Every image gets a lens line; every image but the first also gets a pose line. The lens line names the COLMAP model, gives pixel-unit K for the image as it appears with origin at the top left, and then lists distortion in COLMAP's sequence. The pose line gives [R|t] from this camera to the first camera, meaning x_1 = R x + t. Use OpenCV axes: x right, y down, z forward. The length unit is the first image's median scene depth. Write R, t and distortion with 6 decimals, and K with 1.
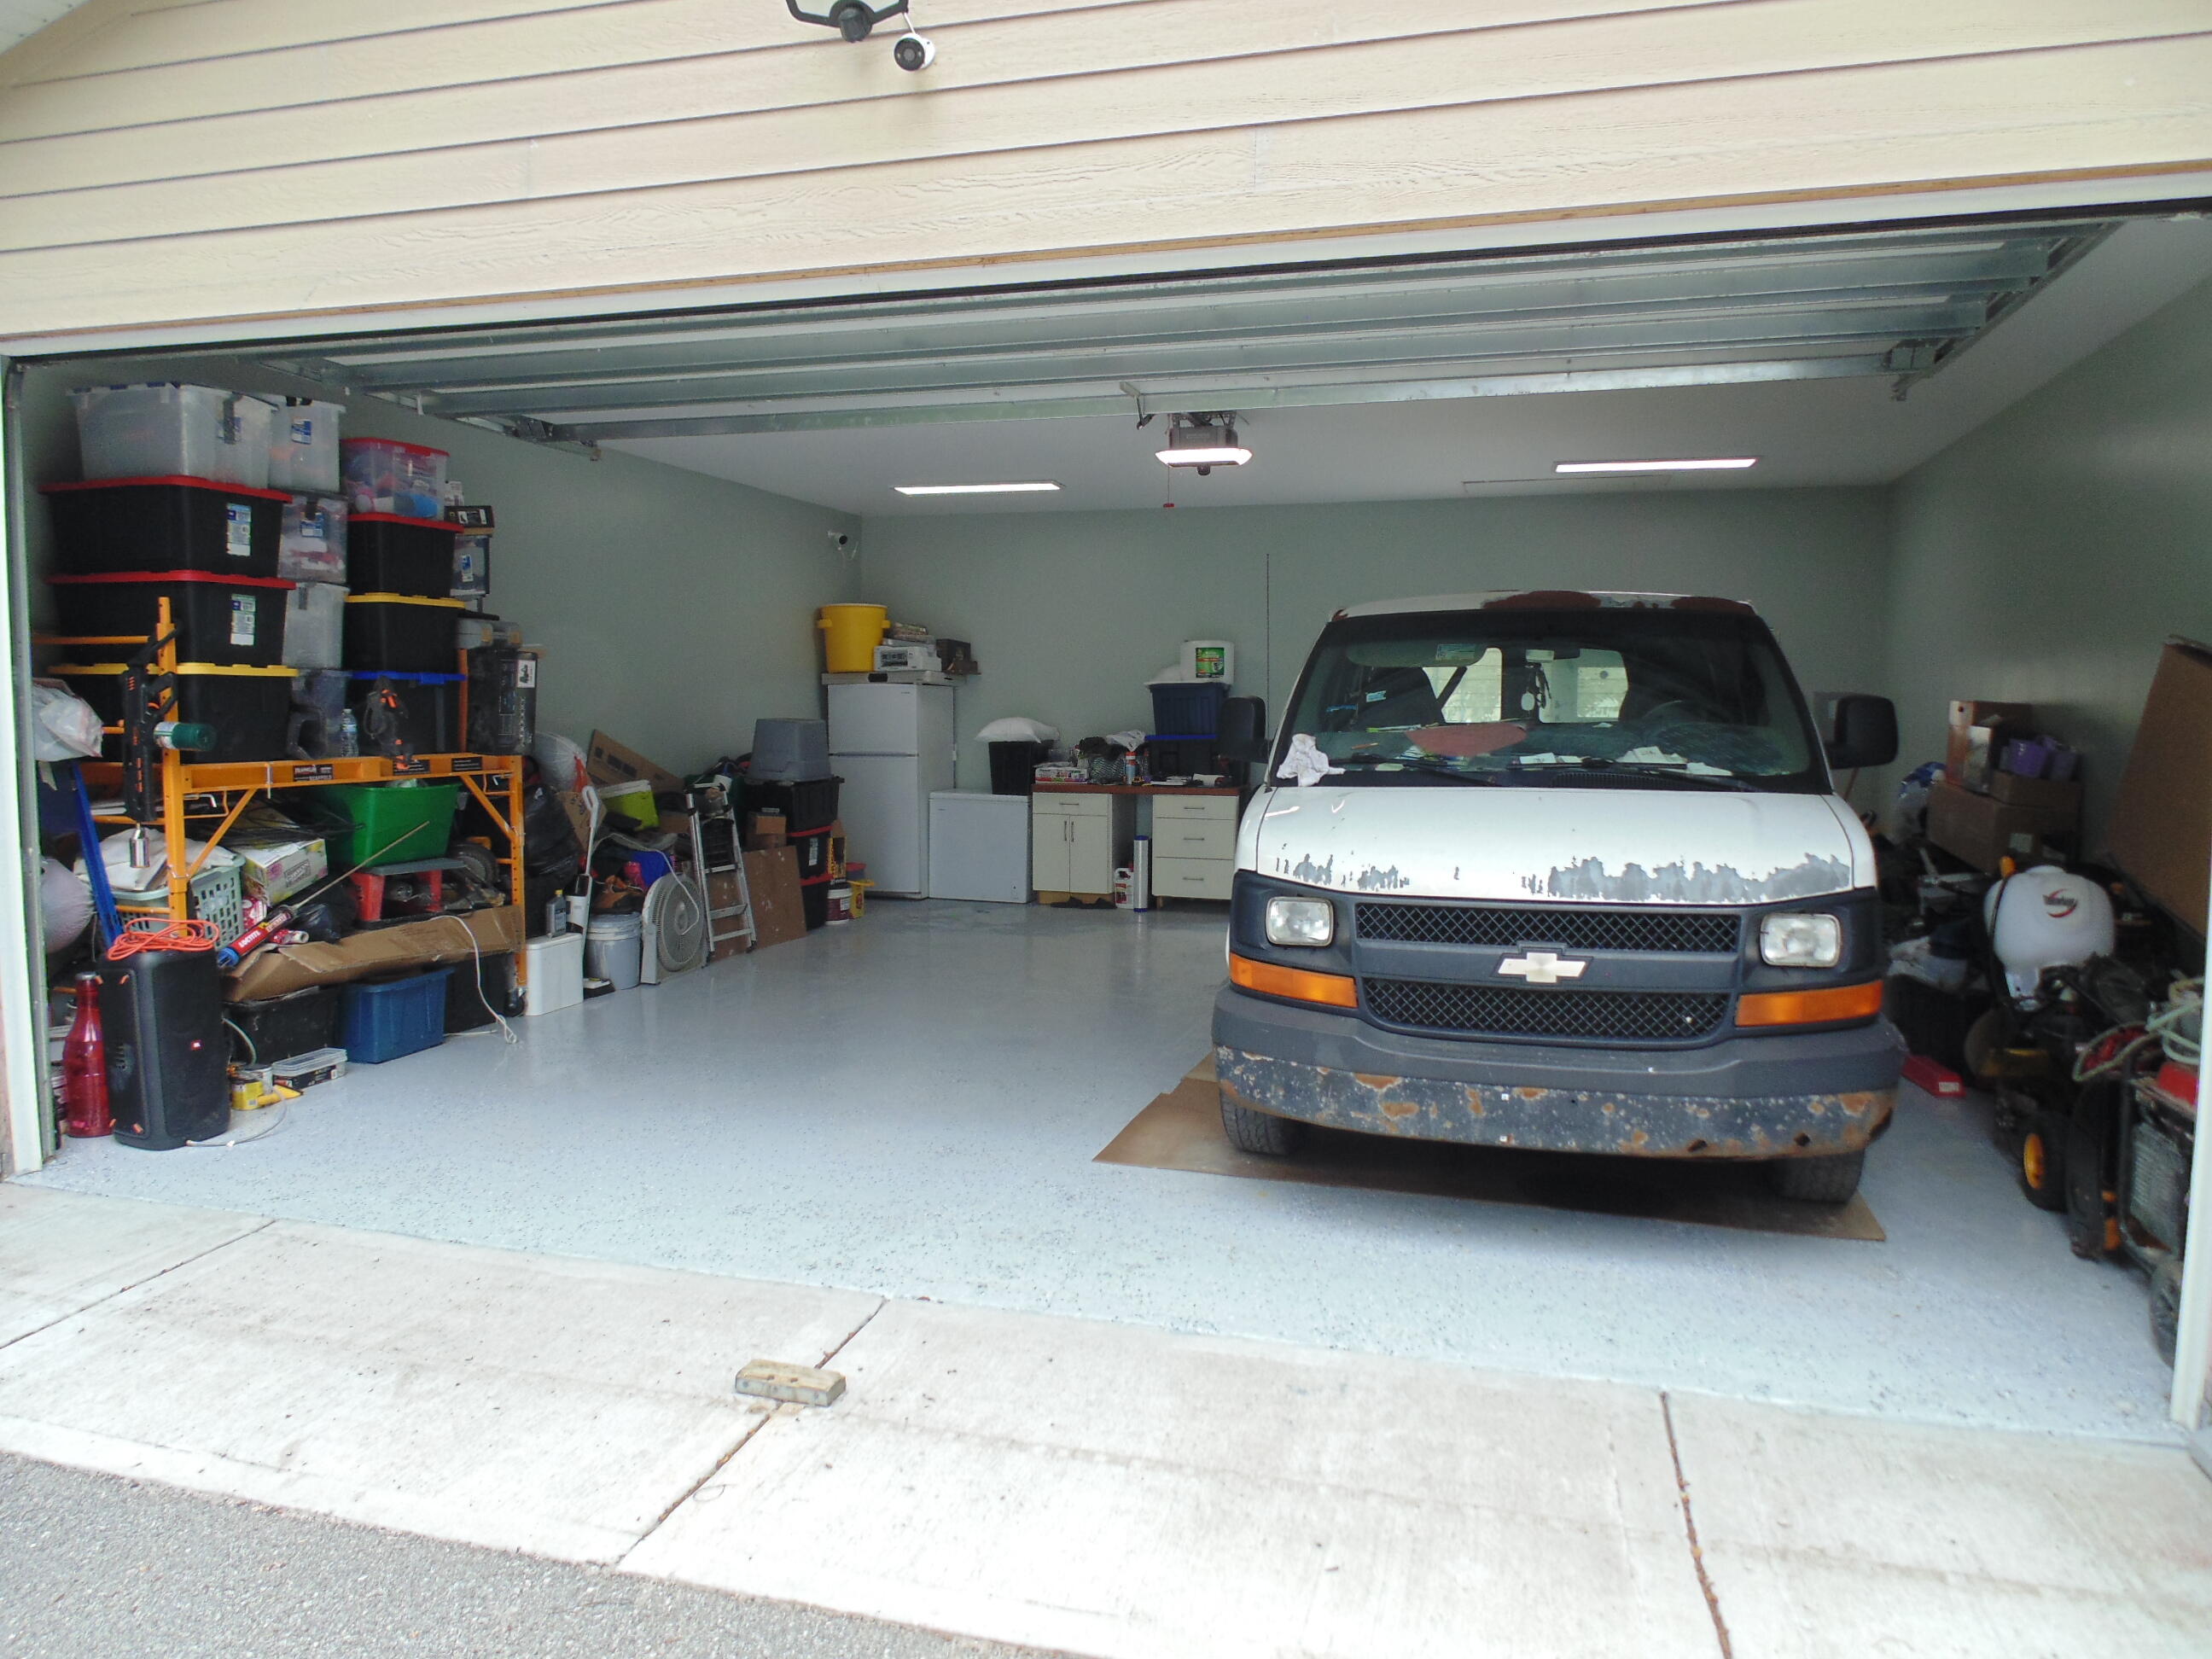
lens RADIAL K [[1470.3, 0, 1114.0], [0, 1470.3, 820.2], [0, 0, 1]] dist [-0.011553, -0.006944]
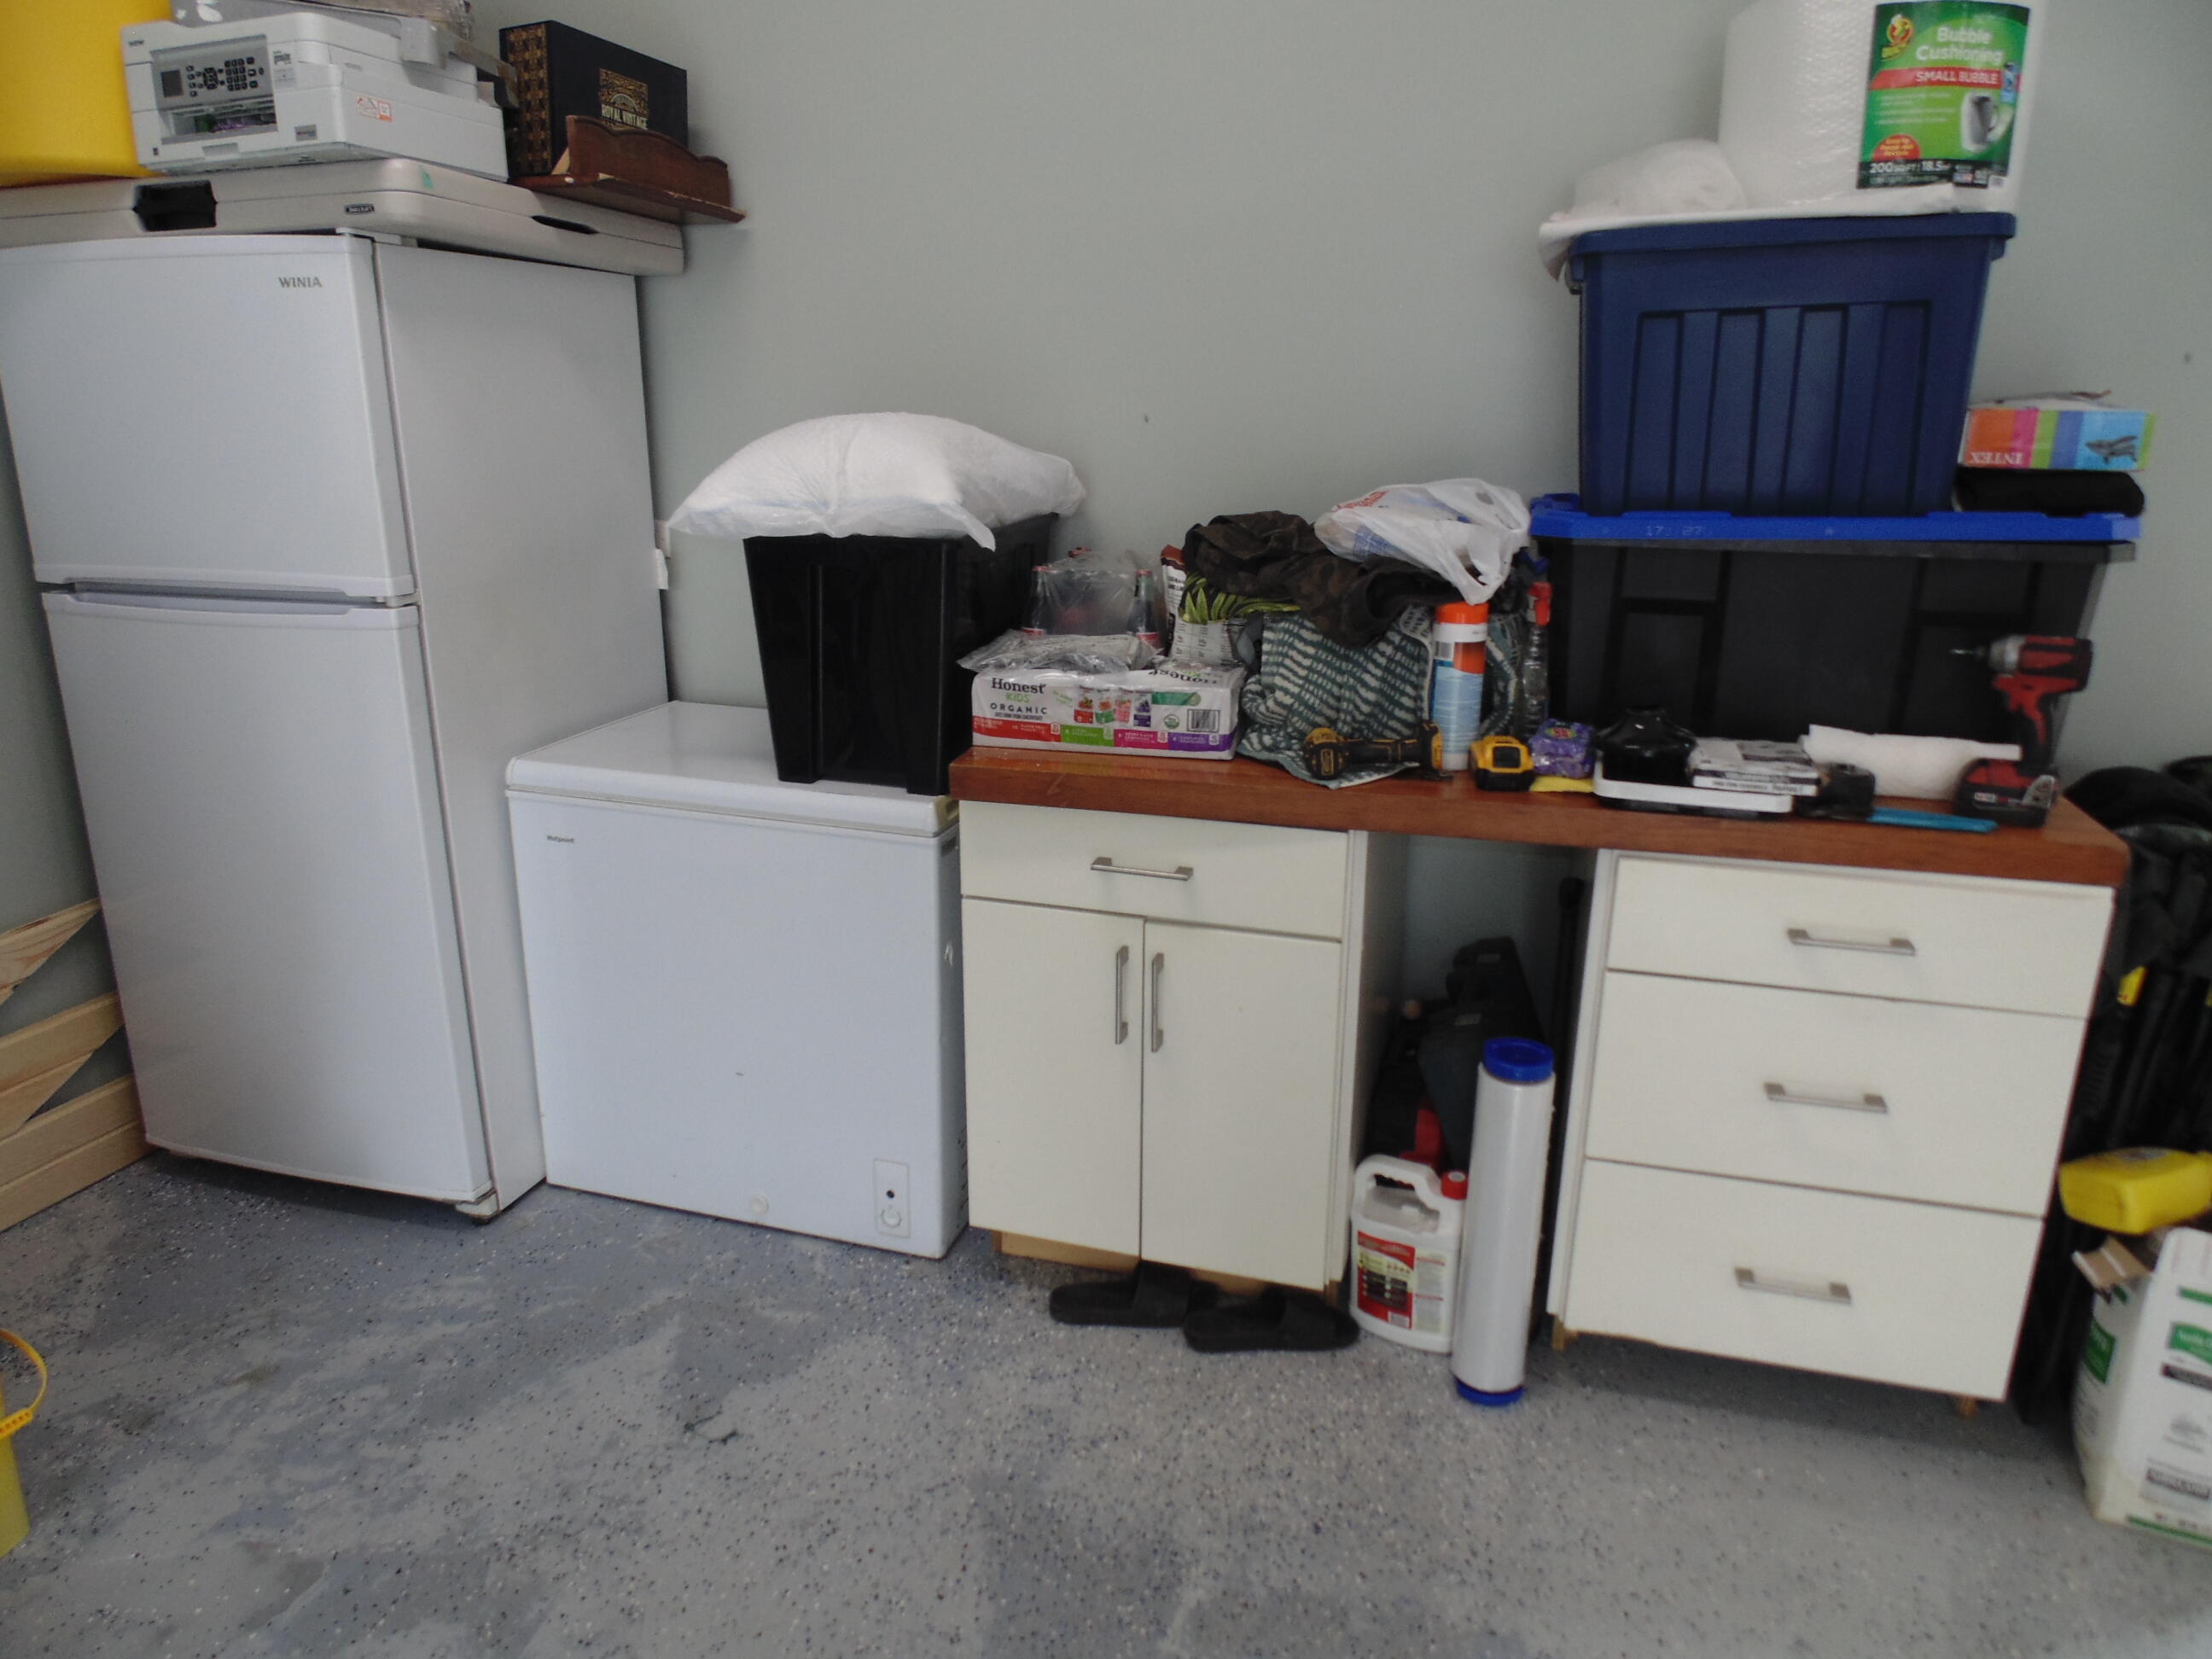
lens RADIAL K [[1470.3, 0, 1114.0], [0, 1470.3, 820.2], [0, 0, 1]] dist [-0.011553, -0.006944]
pose [[0.999995, 0.003288, 0.000110, -0.034202], [-0.003244, 0.980156, 0.198202, -0.056135], [0.000544, -0.198201, 0.980161, 0.807408]]
